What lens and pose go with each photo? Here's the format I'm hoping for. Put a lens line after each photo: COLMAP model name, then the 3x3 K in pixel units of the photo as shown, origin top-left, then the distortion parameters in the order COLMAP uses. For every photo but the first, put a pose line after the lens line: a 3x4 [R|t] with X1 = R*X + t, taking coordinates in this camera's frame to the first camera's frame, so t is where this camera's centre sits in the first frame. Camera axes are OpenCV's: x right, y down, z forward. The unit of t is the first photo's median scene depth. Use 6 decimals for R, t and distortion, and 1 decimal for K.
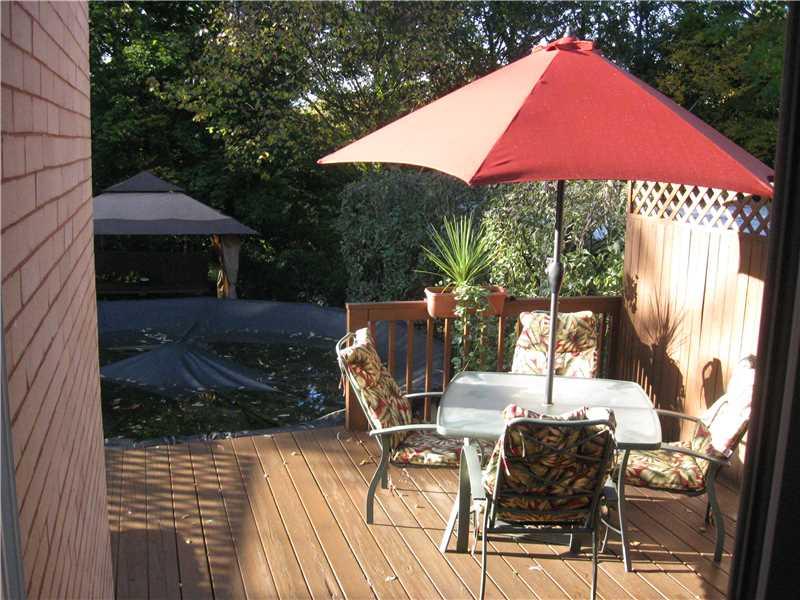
lens RADIAL K [[831.1, 0, 400.0], [0, 831.1, 300.0], [0, 0, 1]] dist [-0.126048, -0.007645]
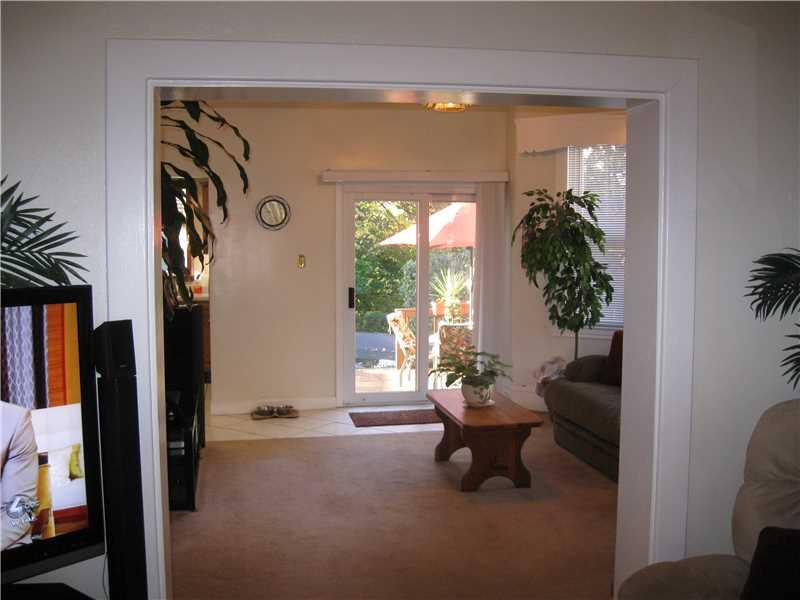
lens RADIAL K [[819.1, 0, 400.0], [0, 819.1, 300.0], [0, 0, 1]] dist [-0.116864, -0.006815]
pose [[0.995025, -0.015191, -0.098458, 0.082845], [0.004565, 0.994221, -0.107260, 0.109943], [0.099519, 0.106277, 0.989344, -0.586765]]
